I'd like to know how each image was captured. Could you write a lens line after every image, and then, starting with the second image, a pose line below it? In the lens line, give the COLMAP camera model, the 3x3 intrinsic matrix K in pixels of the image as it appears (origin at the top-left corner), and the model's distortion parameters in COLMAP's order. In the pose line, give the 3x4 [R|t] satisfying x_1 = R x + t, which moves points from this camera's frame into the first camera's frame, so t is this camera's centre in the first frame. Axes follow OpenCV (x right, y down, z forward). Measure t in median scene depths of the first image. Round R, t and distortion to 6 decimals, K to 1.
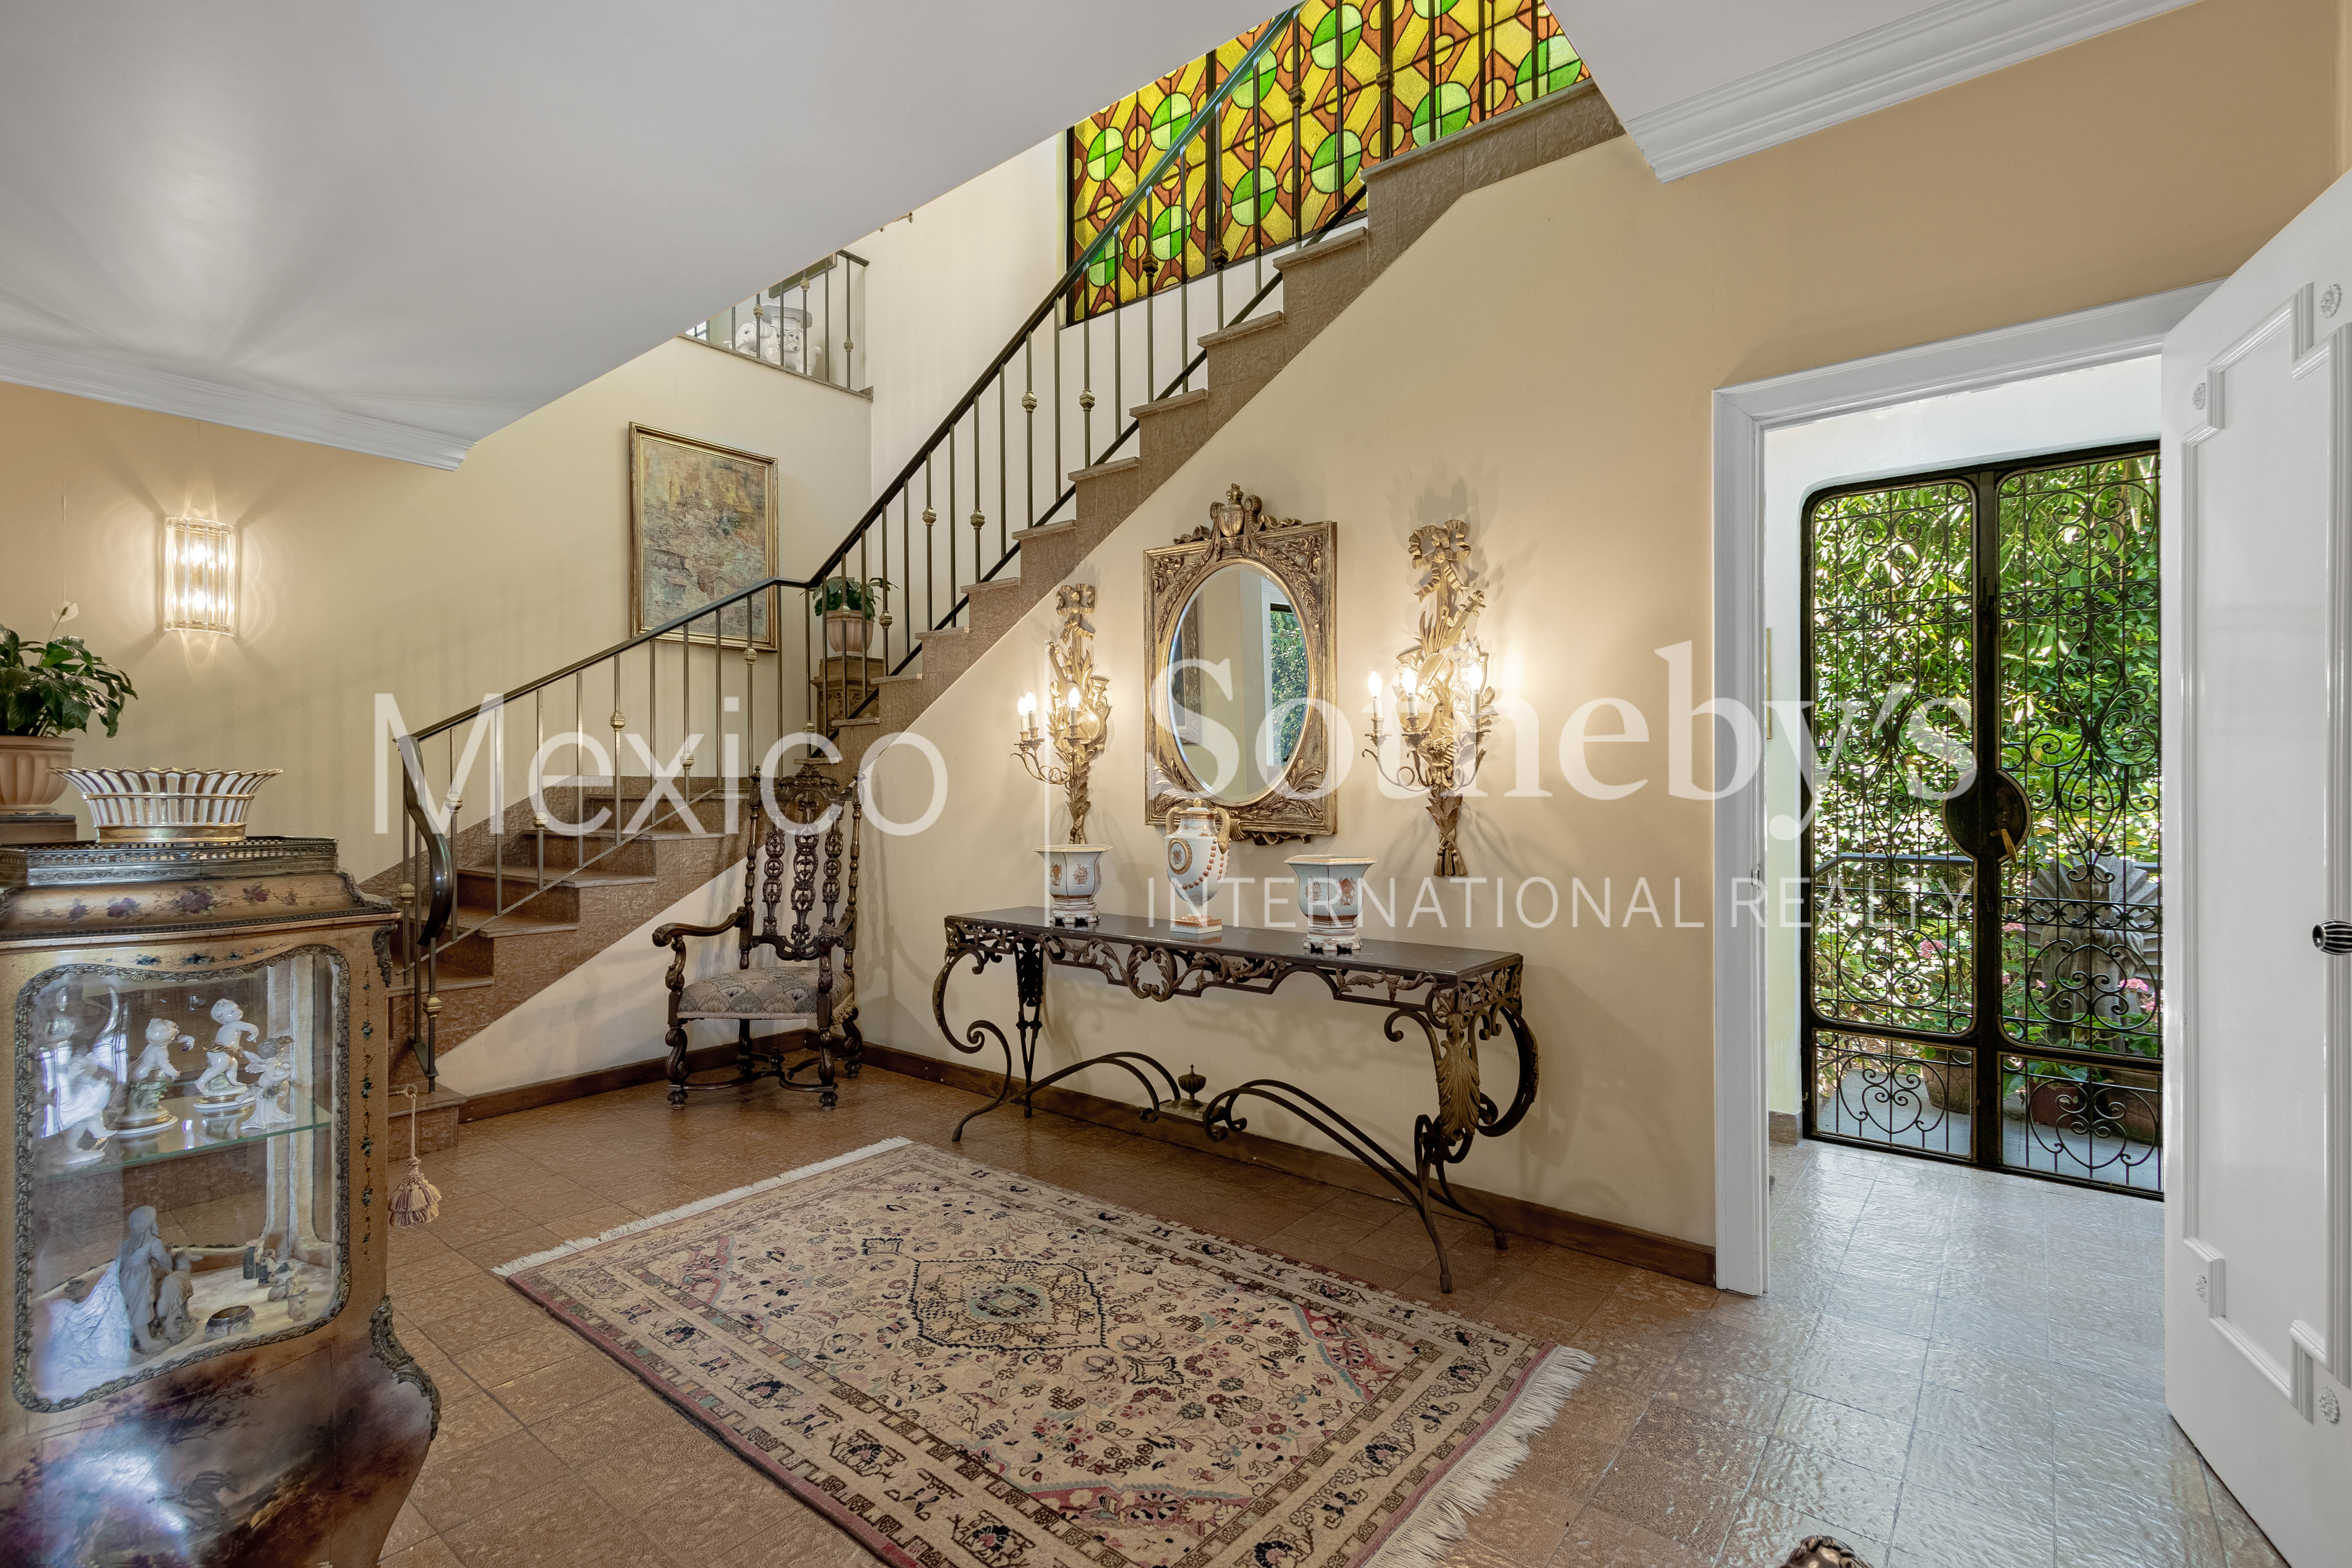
lens RADIAL K [[1085.2, 0, 1155.0], [0, 1085.2, 793.6], [0, 0, 1]] dist [0.004774, 0.000302]
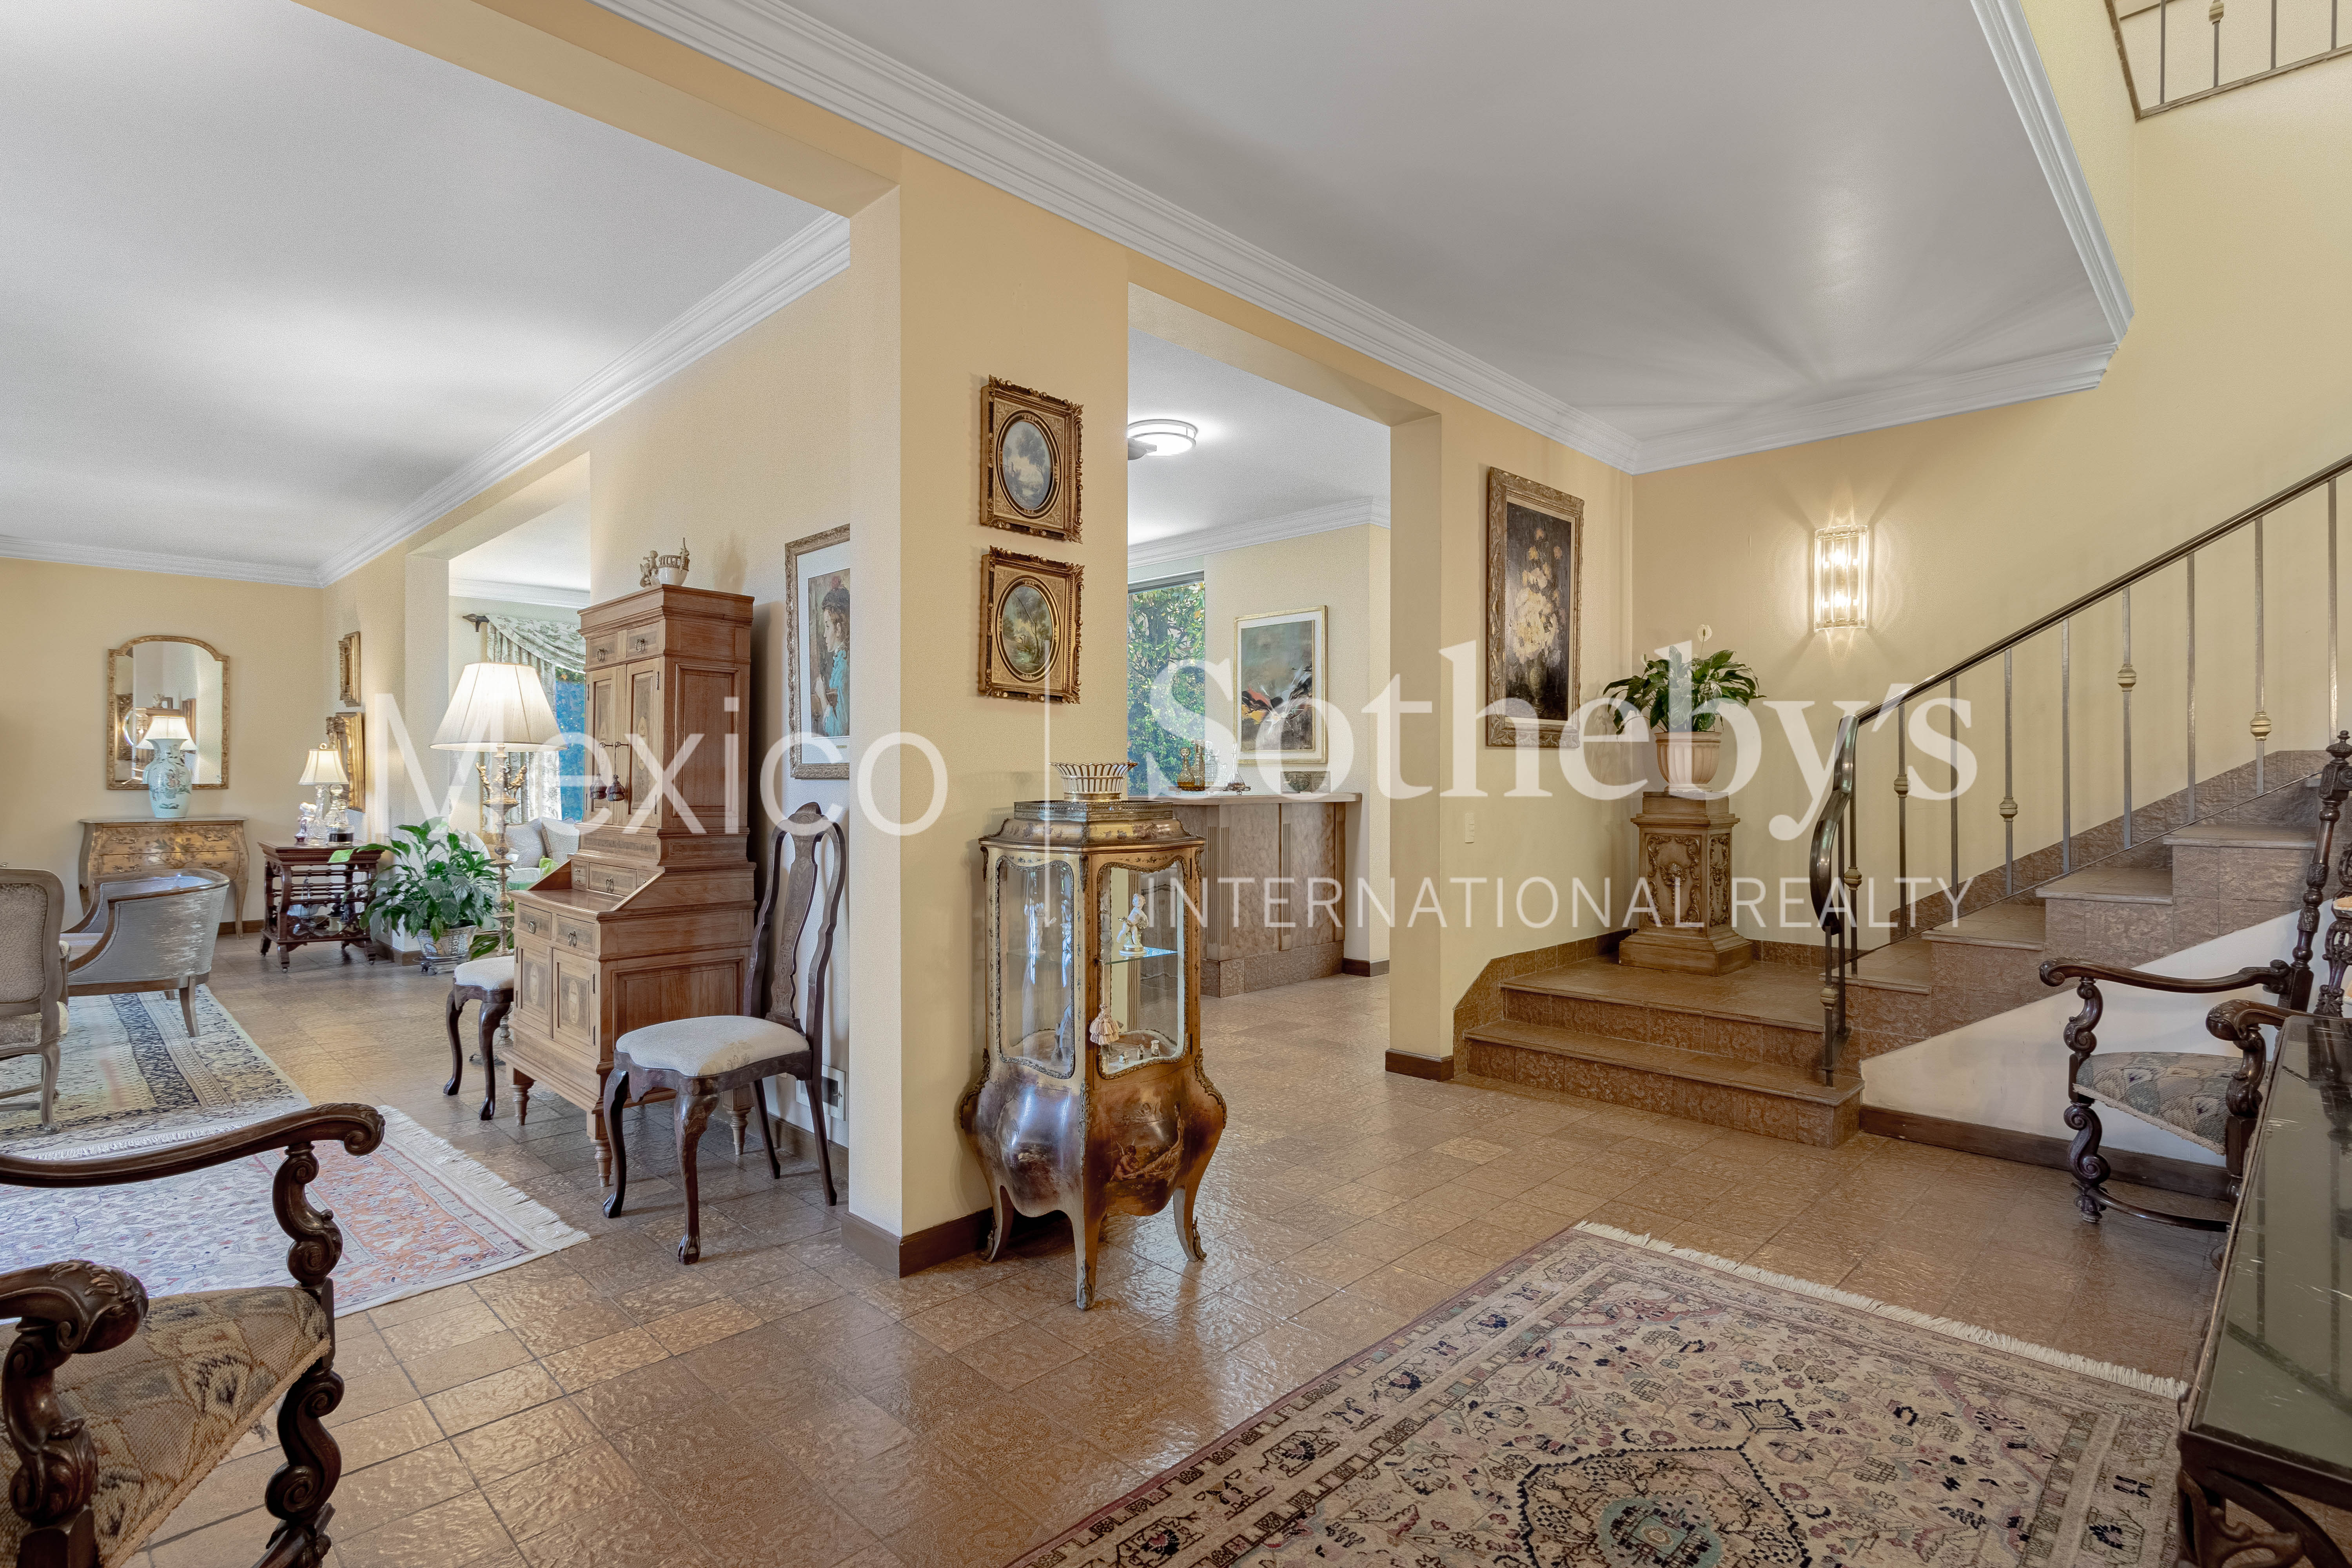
lens RADIAL K [[1151.2, 0, 1169.9], [0, 1151.2, 780.0], [0, 0, 1]] dist [0.009435, -0.000602]
pose [[-0.105391, 0.006164, -0.994412, 0.527450], [-0.003111, 0.999974, 0.006528, -0.001852], [0.994426, 0.003782, -0.105370, 0.675378]]
